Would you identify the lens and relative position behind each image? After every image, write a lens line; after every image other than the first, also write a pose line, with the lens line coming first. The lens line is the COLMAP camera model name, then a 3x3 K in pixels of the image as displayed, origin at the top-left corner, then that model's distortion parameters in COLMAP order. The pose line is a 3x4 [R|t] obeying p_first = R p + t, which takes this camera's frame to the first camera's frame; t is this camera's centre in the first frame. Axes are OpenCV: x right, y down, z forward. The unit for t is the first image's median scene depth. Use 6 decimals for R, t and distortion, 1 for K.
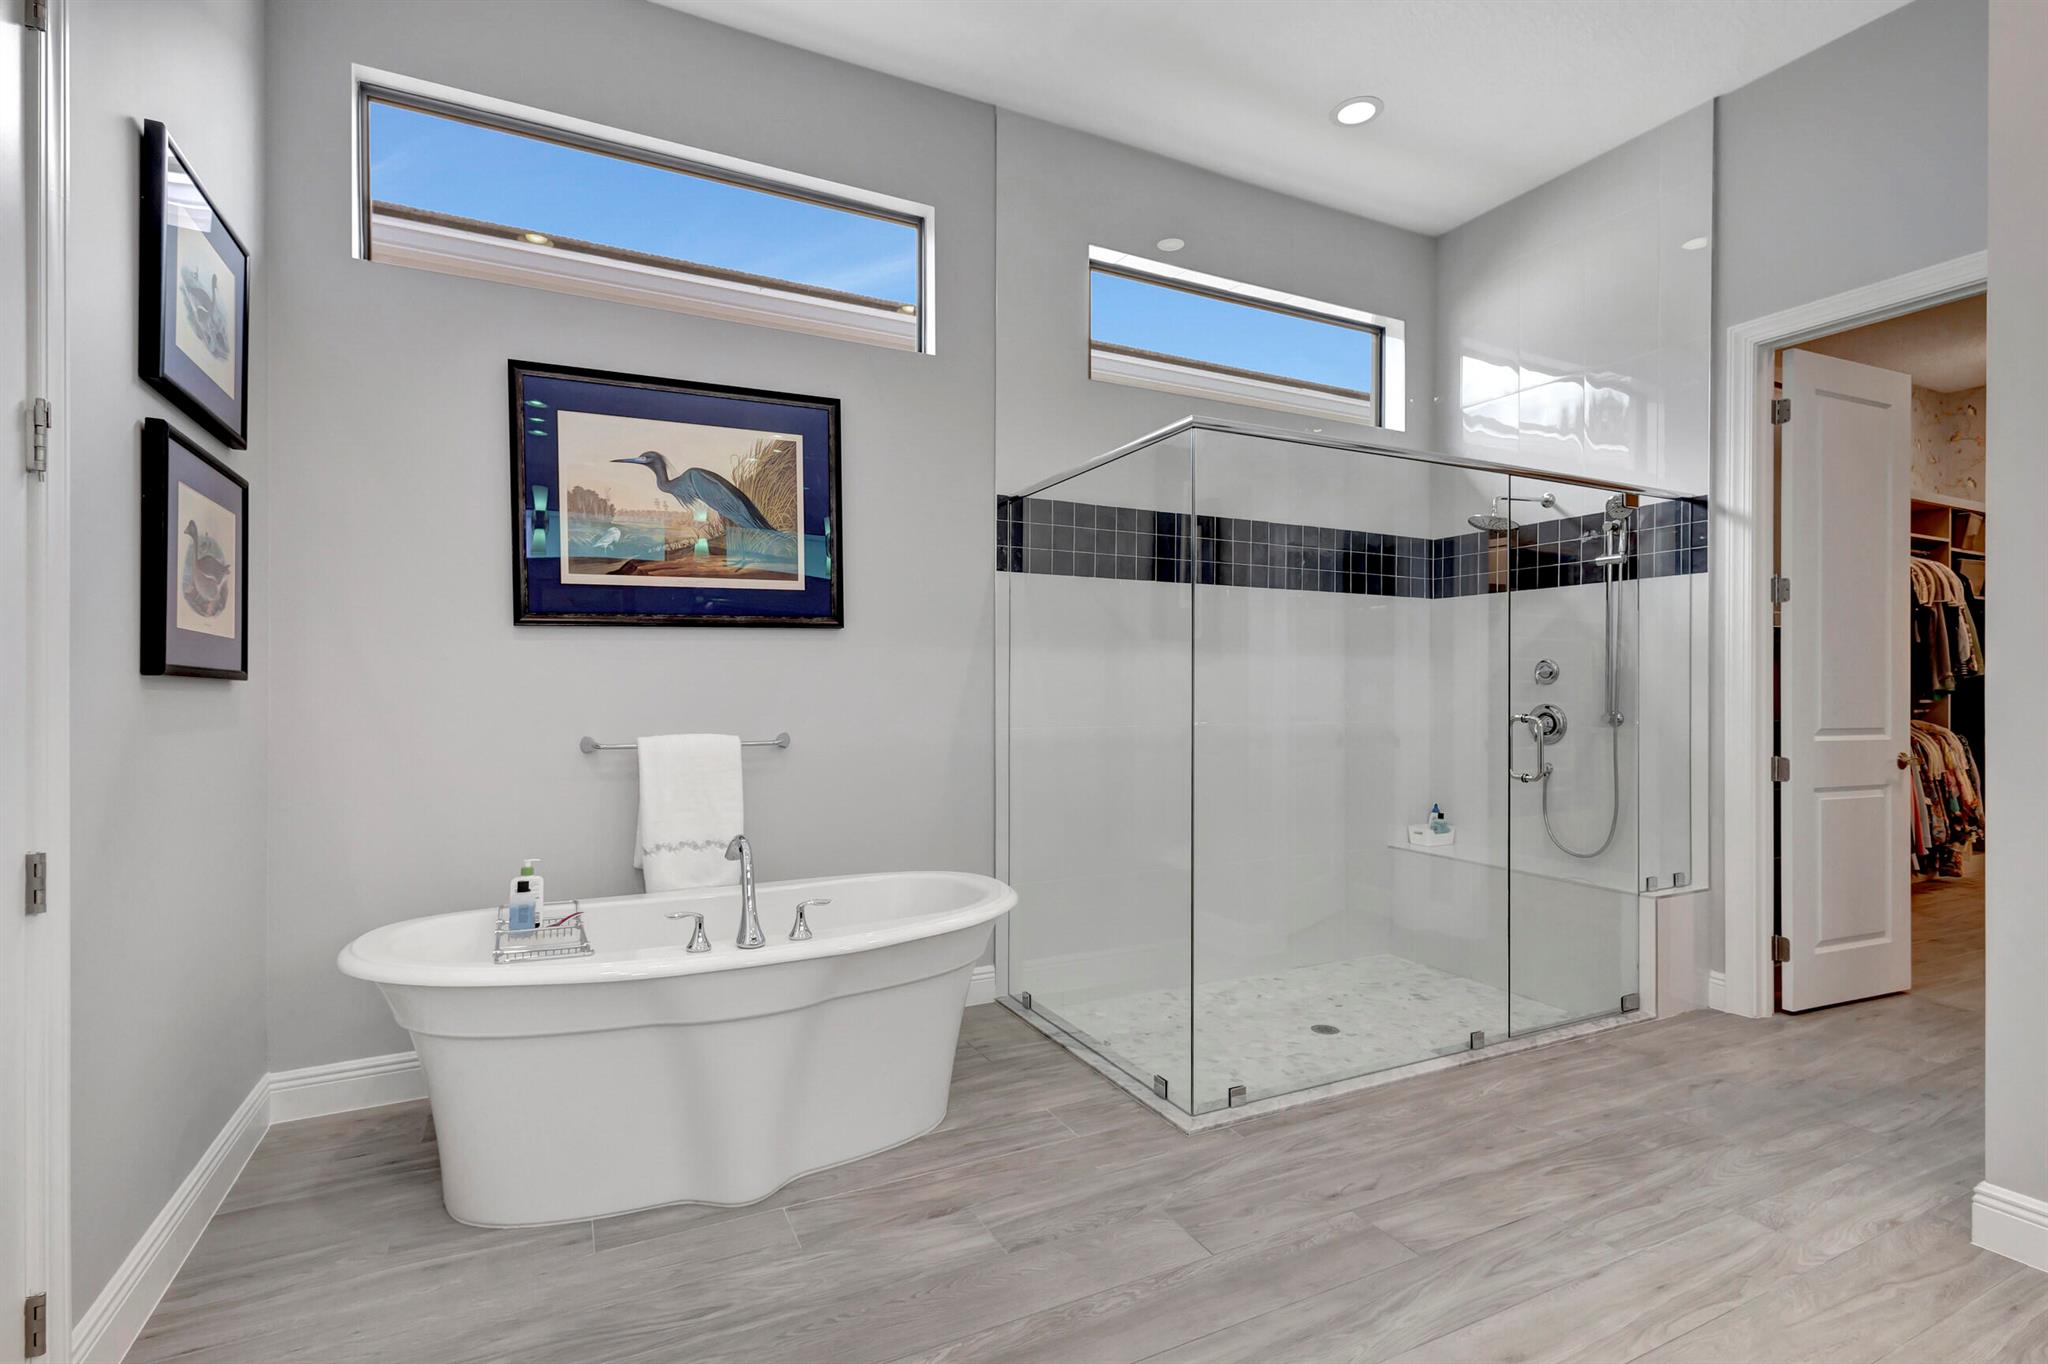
lens RADIAL K [[952.8, 0, 1021.2], [0, 952.8, 682.7], [0, 0, 1]] dist [-0.000990, 0.000651]
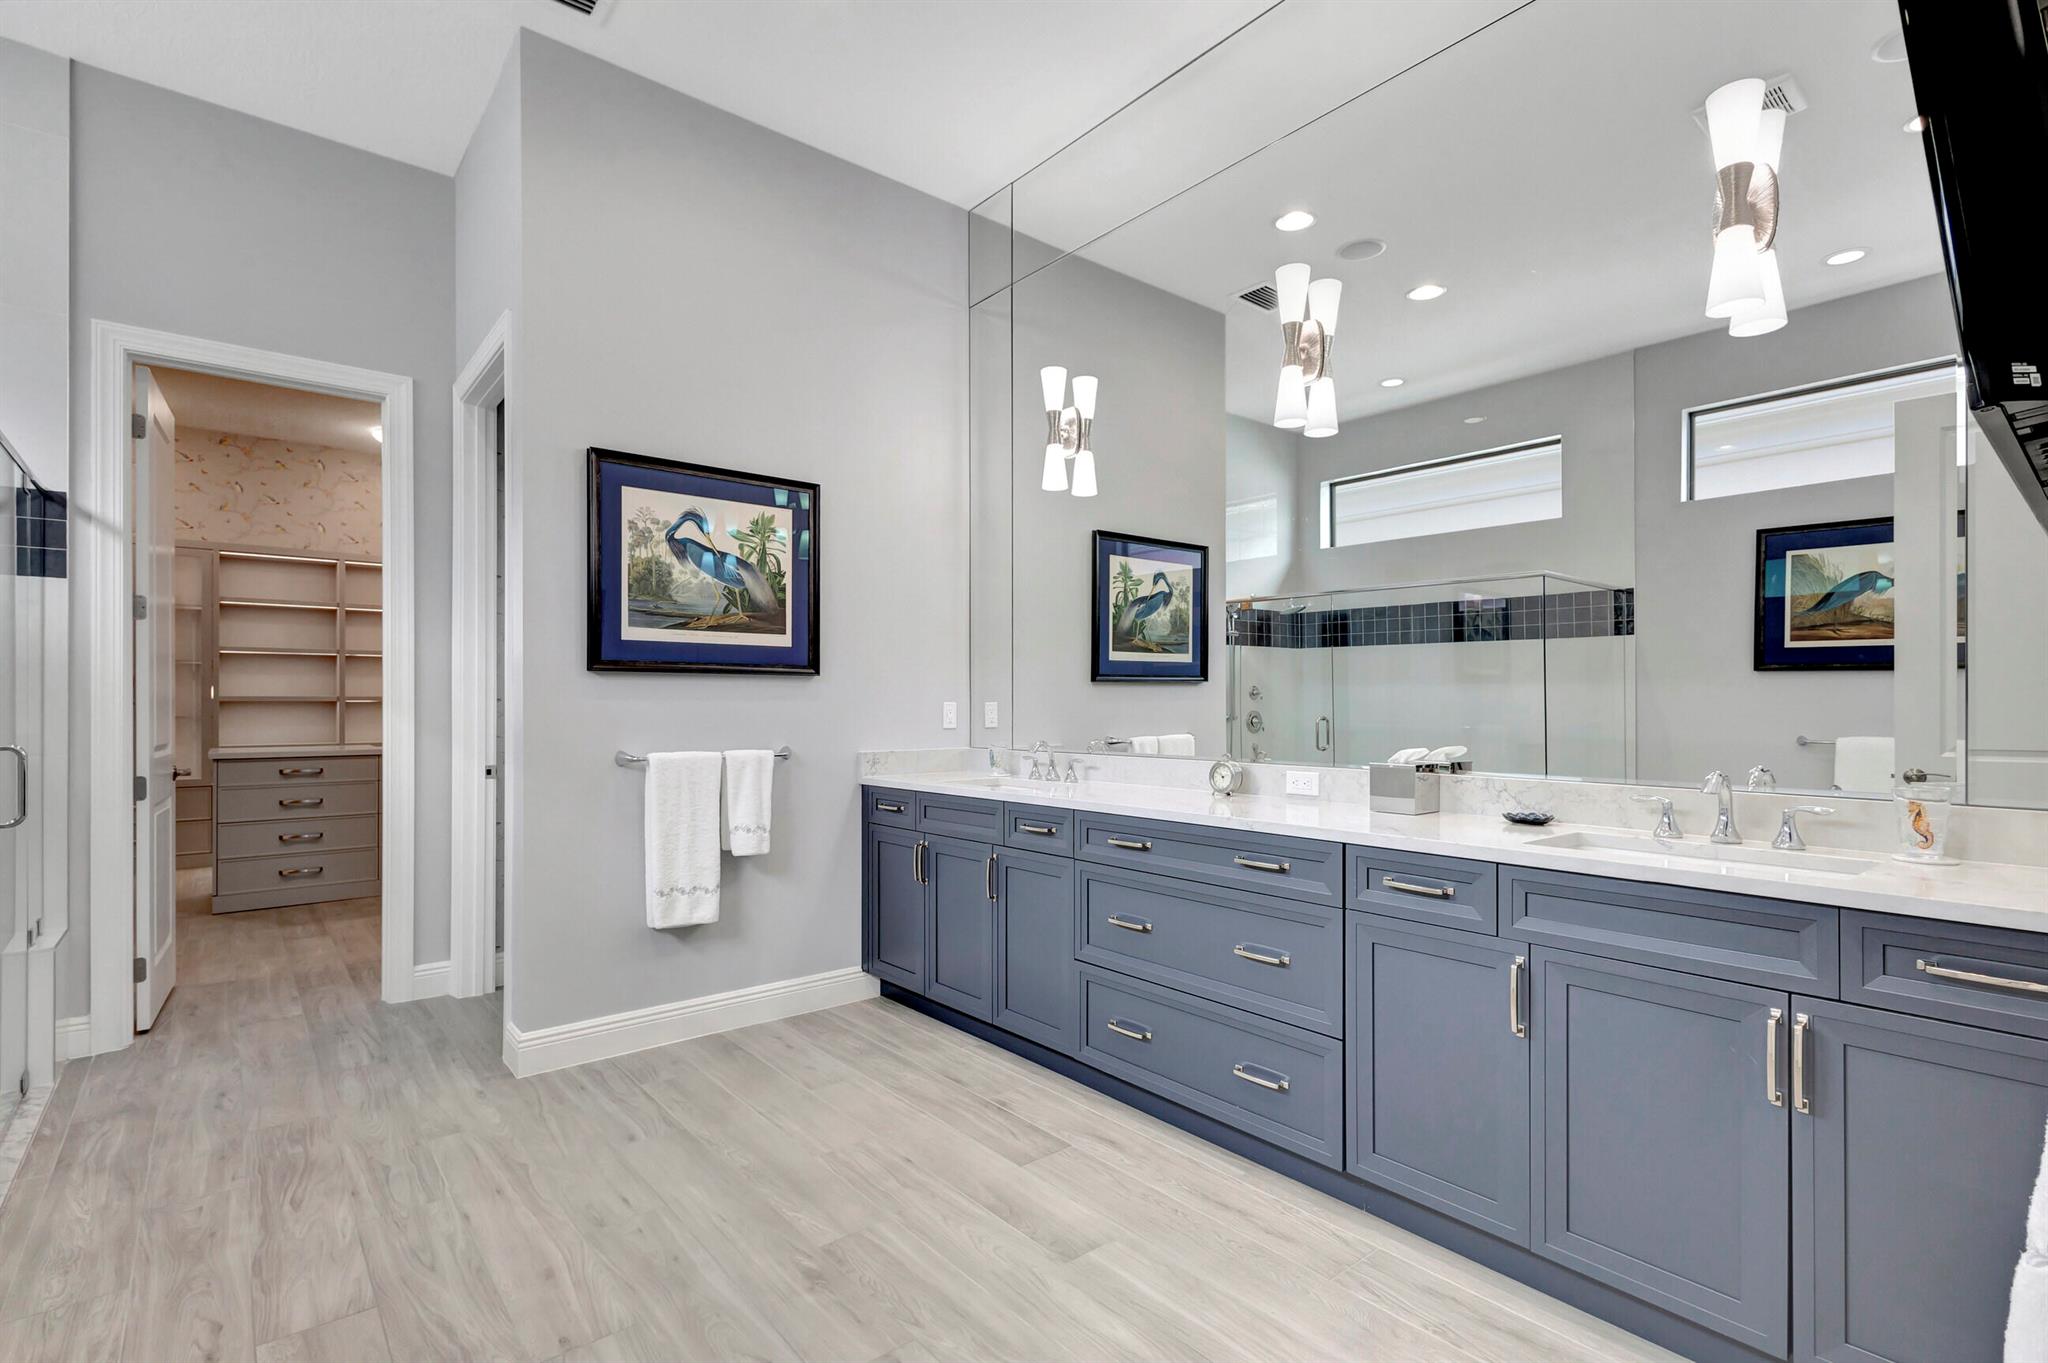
lens RADIAL K [[952.8, 0, 1026.2], [0, 952.8, 695.0], [0, 0, 1]] dist [-0.000990, 0.000651]
pose [[-0.220110, 0.000237, 0.975475, -0.474990], [-0.008649, 0.999960, -0.002195, -0.015075], [-0.975437, -0.008920, -0.220099, 0.408844]]
